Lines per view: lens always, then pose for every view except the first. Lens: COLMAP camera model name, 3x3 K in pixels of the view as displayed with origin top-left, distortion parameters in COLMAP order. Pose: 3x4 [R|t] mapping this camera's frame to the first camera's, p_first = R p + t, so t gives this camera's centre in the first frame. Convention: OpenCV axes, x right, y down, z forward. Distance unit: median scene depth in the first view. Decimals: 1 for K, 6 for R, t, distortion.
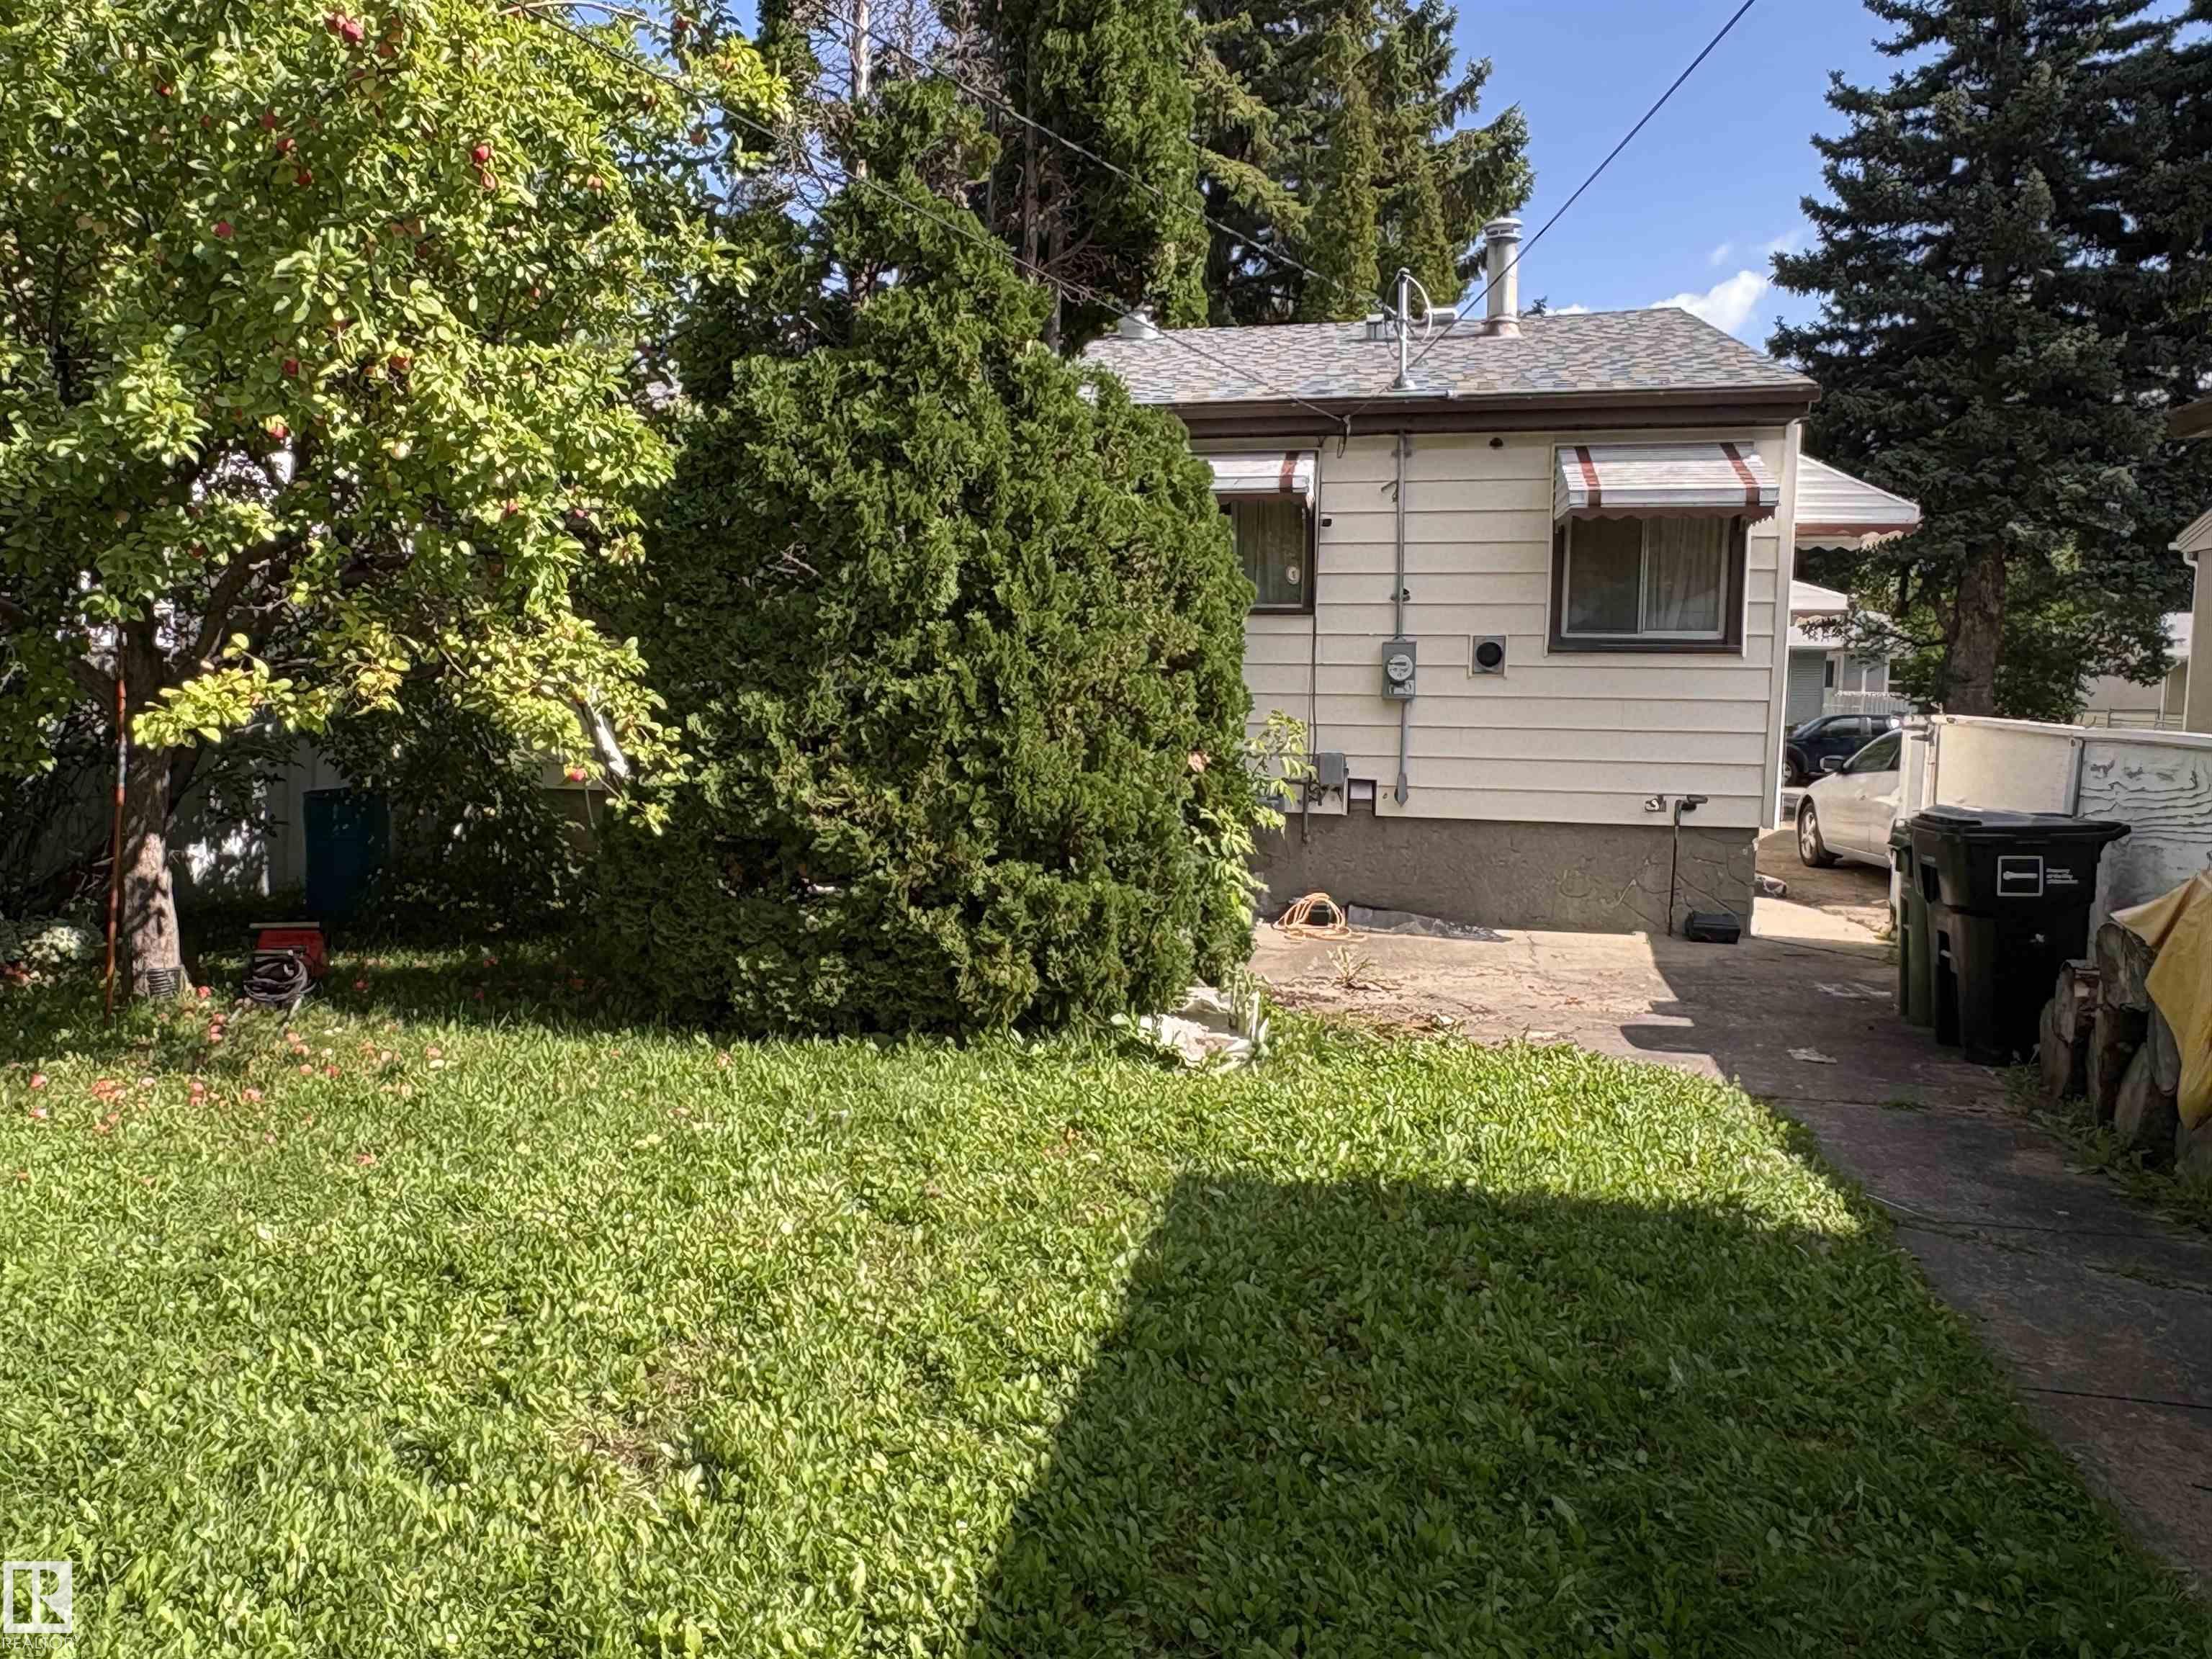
lens RADIAL K [[1550.2, 0, 900.8], [0, 1550.2, 825.7], [0, 0, 1]] dist [-0.077438, 0.040970]
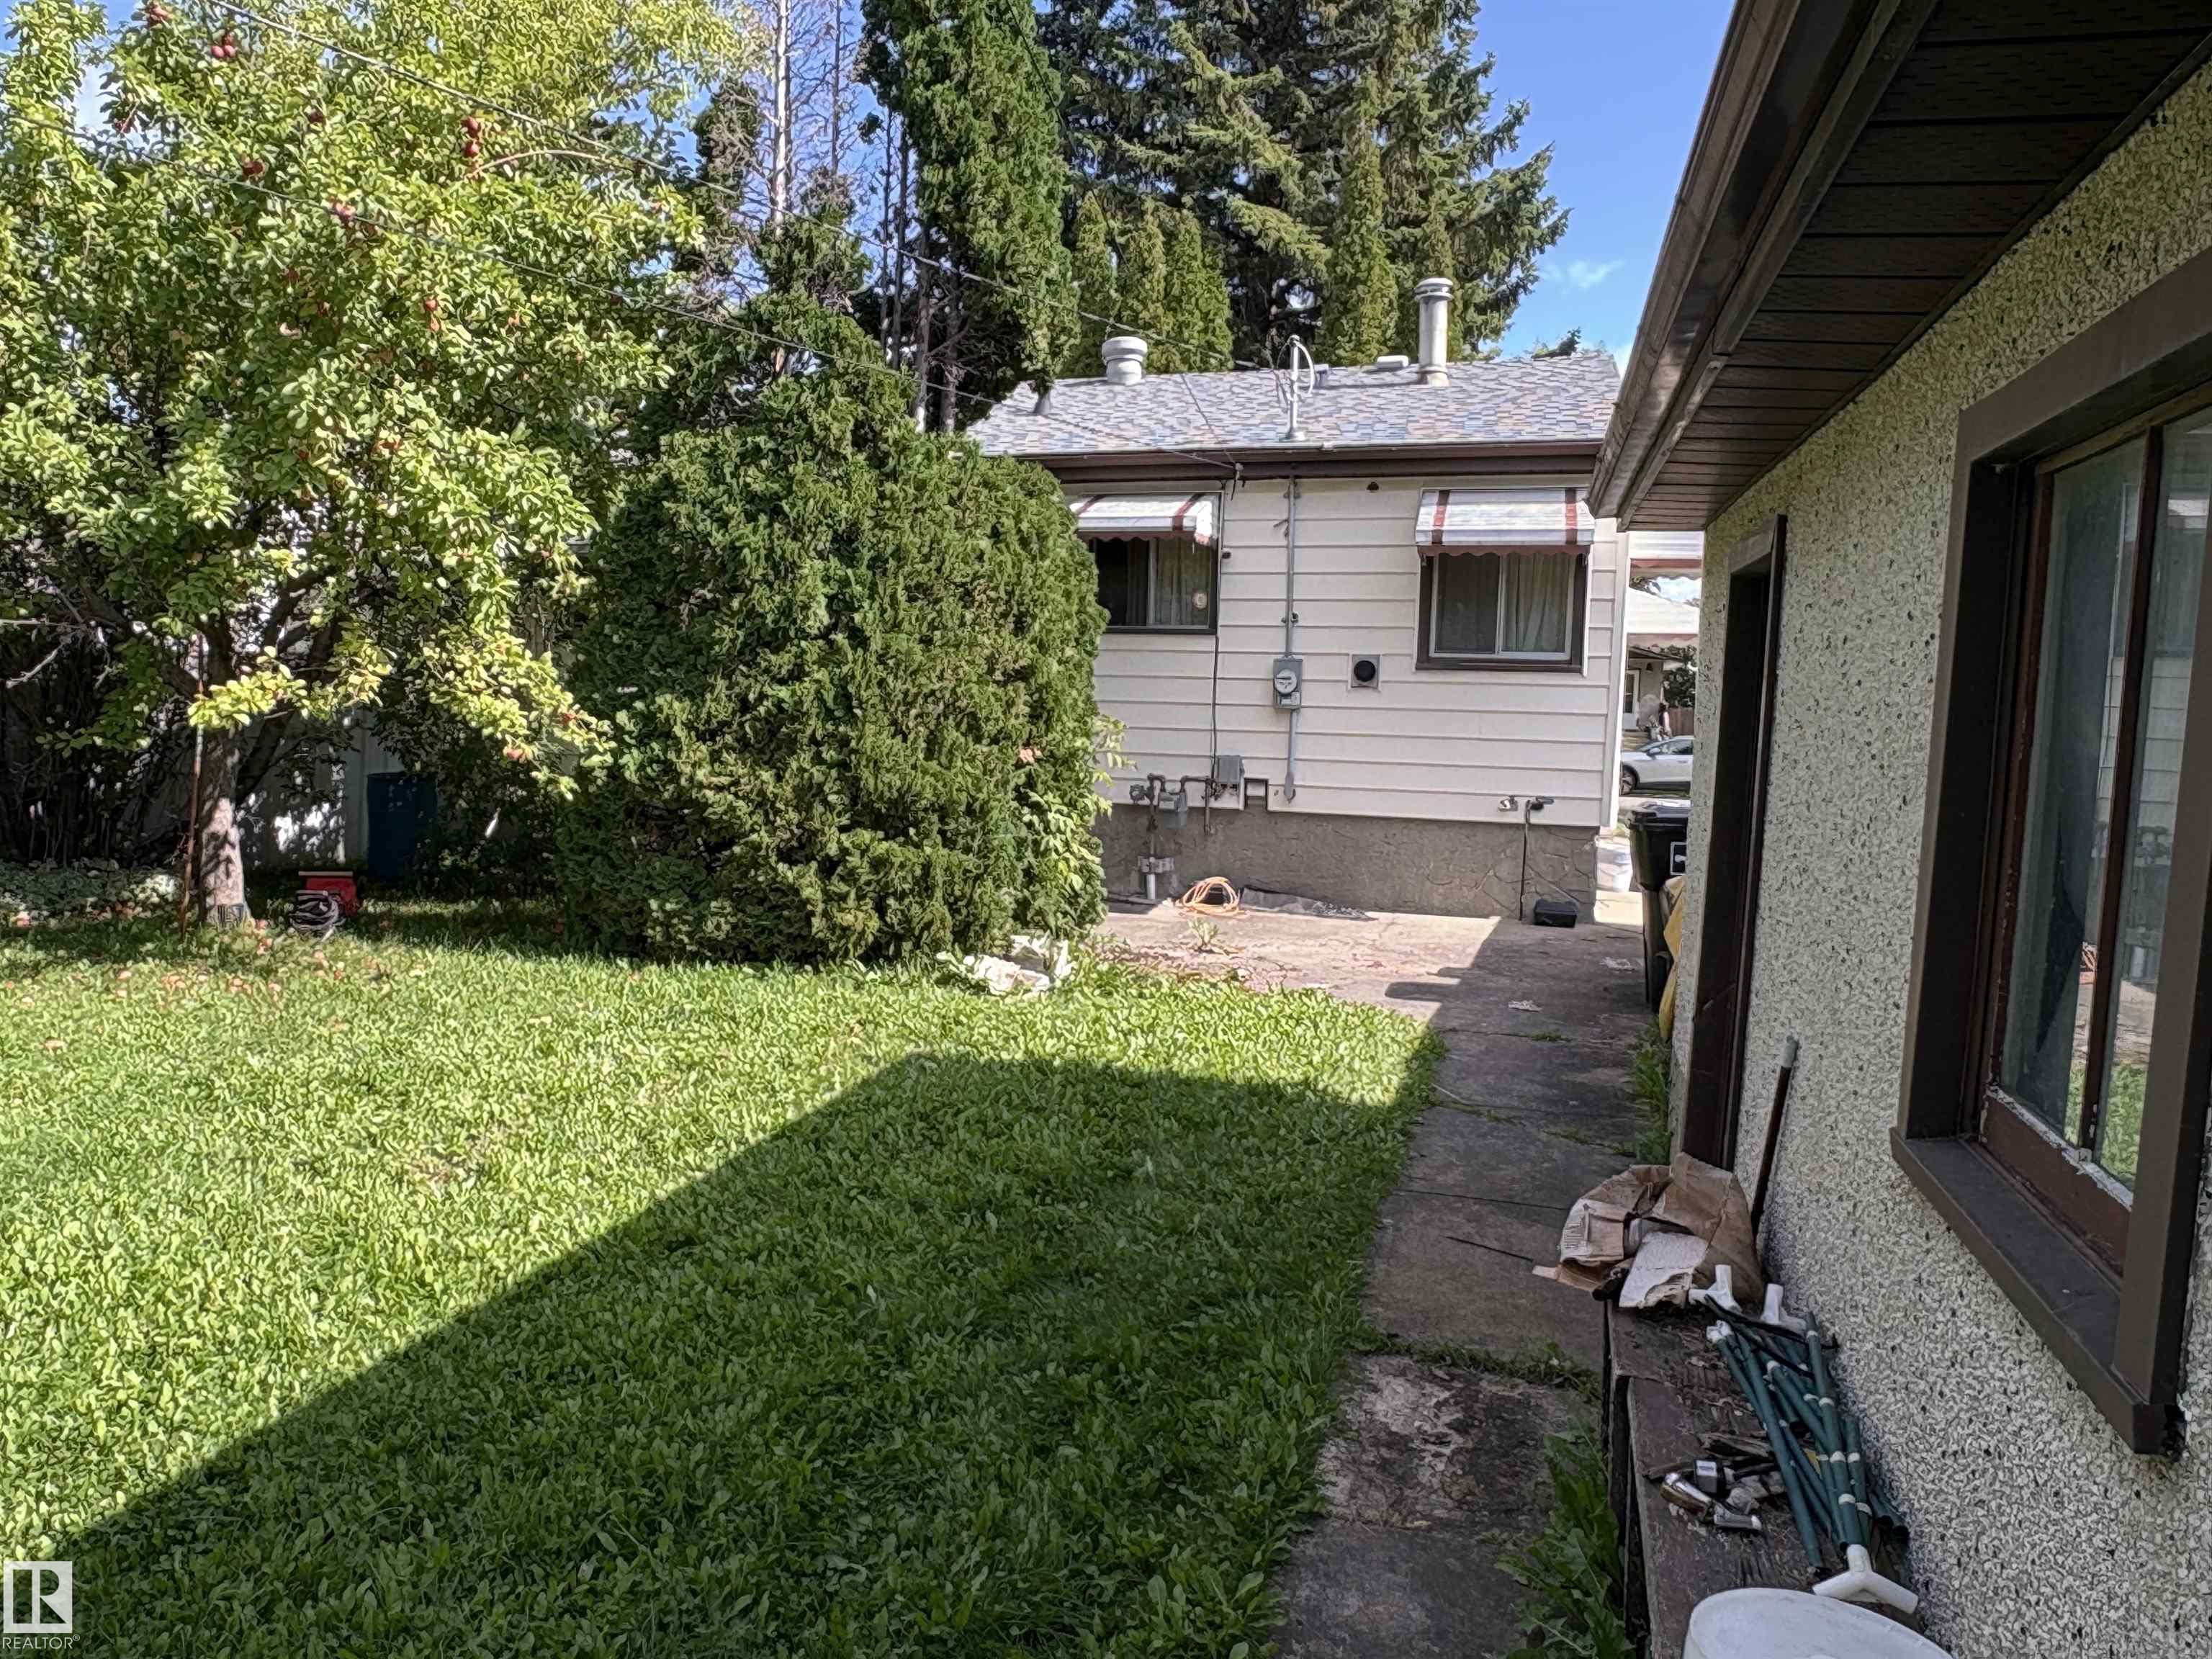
lens RADIAL K [[1550.2, 0, 900.8], [0, 1550.2, 825.7], [0, 0, 1]] dist [-0.077438, 0.040970]
pose [[0.996217, 0.020262, -0.084509, 0.210236], [-0.020733, 0.999774, -0.004704, 0.024954], [0.084394, 0.006438, 0.996412, -0.265822]]
